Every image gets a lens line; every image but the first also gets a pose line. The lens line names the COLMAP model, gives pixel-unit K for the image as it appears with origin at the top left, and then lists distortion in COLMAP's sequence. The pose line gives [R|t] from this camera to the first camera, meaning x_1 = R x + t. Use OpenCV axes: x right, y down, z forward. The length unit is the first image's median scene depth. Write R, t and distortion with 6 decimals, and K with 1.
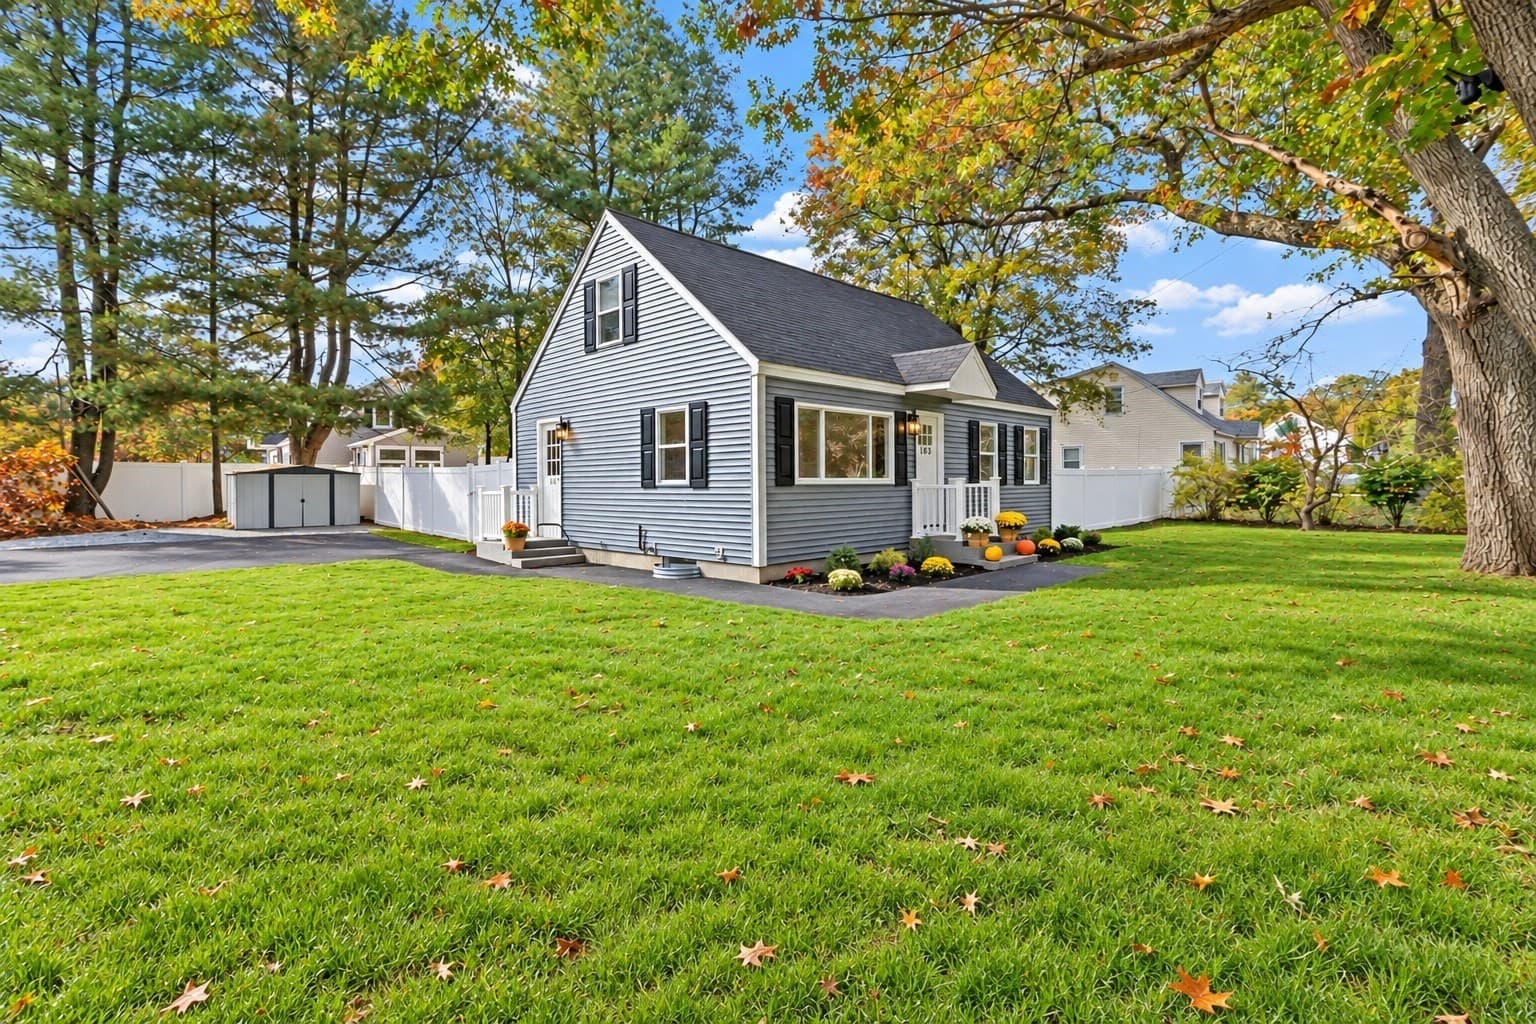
lens RADIAL K [[760.7, 0, 768.0], [0, 760.7, 512.0], [0, 0, 1]] dist [-0.002416, -0.000185]
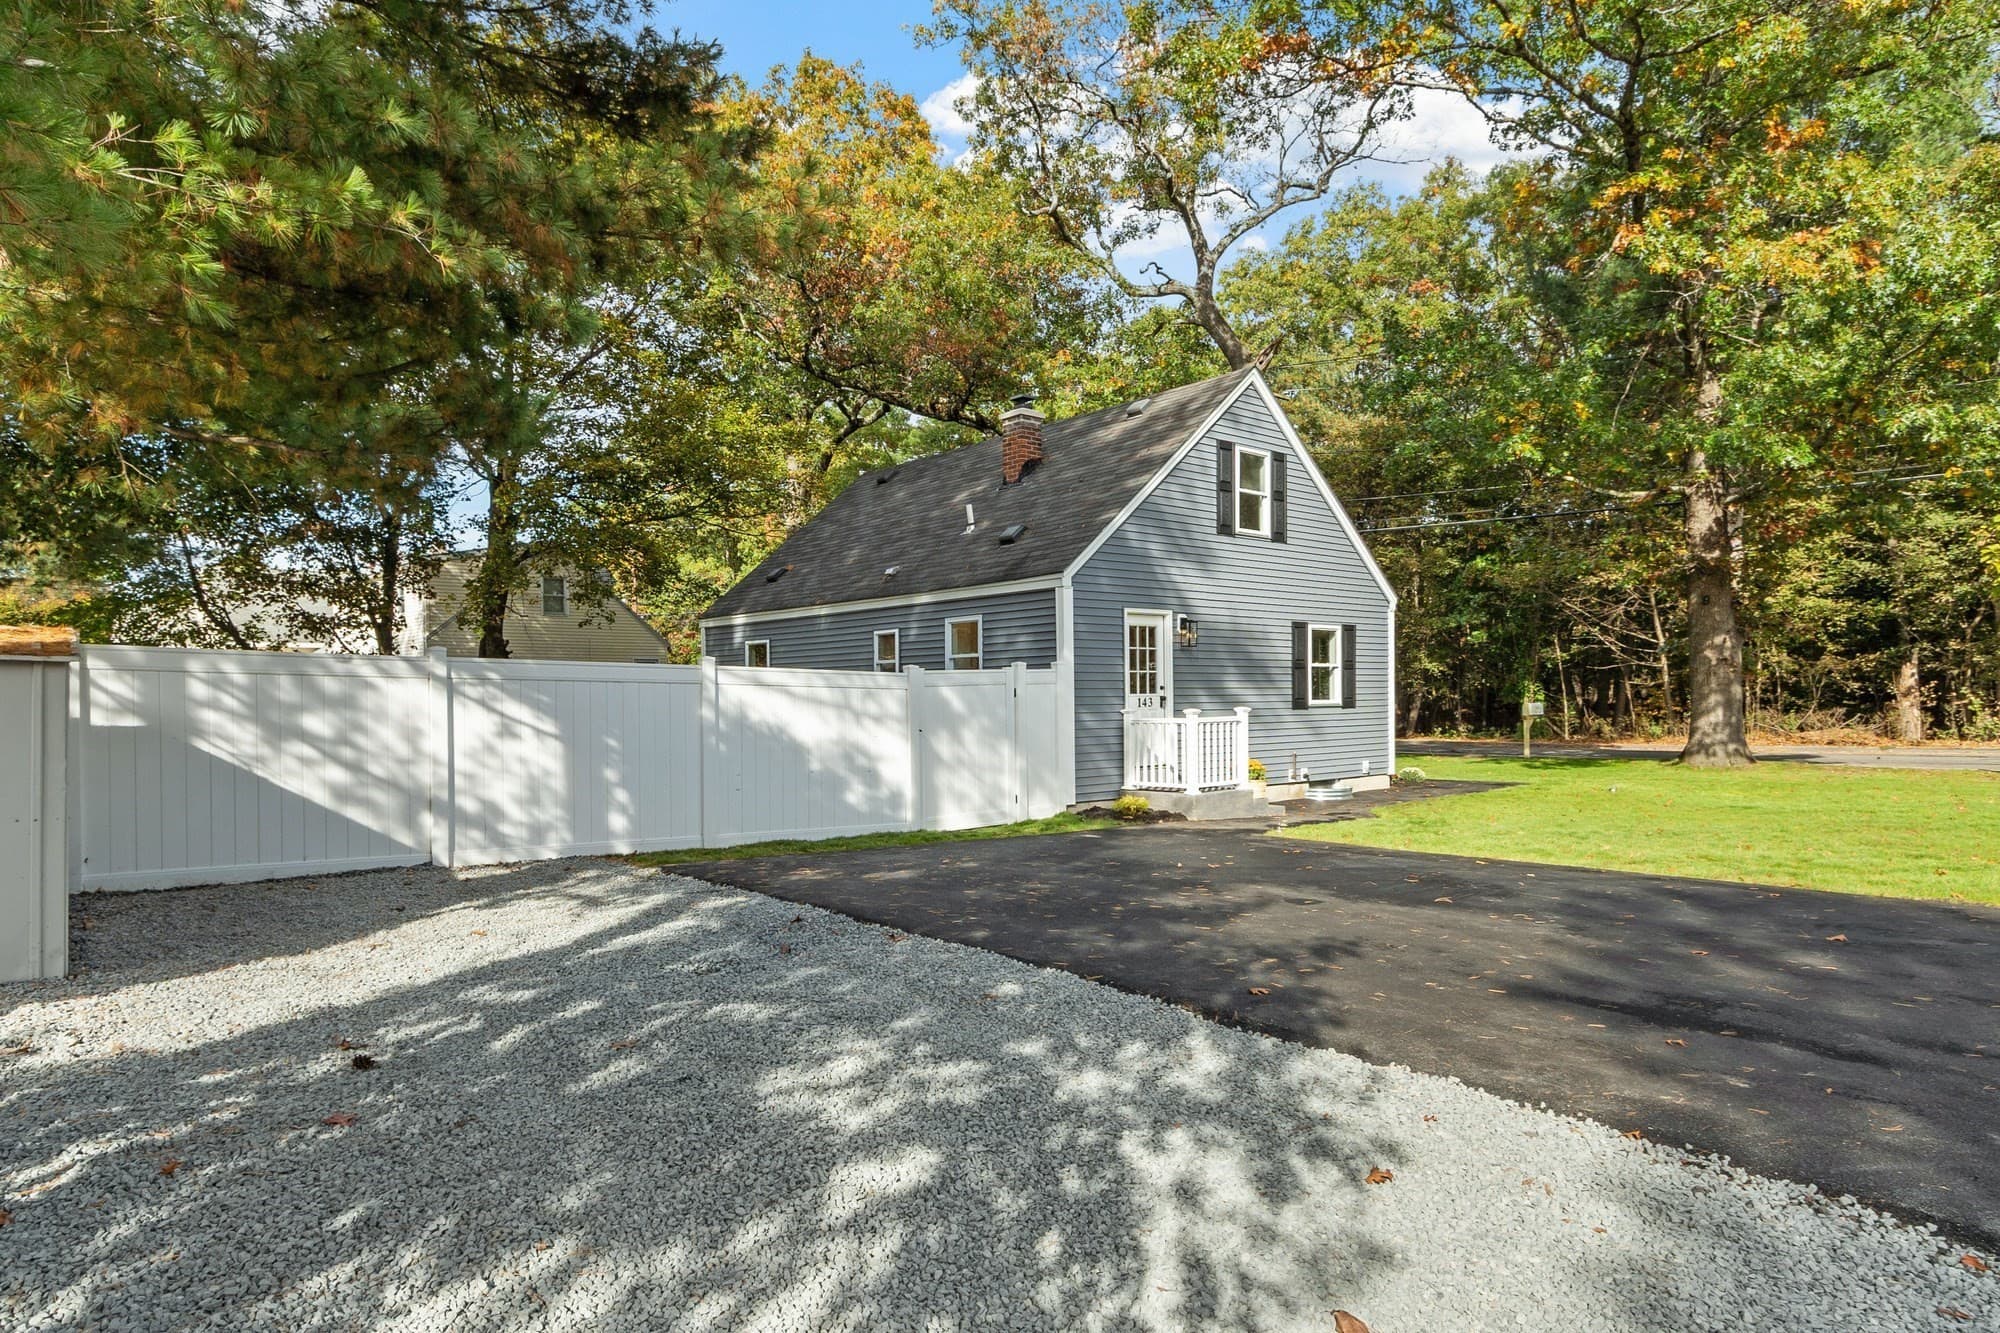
lens RADIAL K [[1065.9, 0, 1002.3], [0, 1065.9, 705.5], [0, 0, 1]] dist [-0.000205, 0.000058]
pose [[0.078439, -0.009255, 0.996876, -1.454245], [0.039926, 0.999184, 0.006135, -0.057962], [-0.996119, 0.039320, 0.078744, 1.260552]]
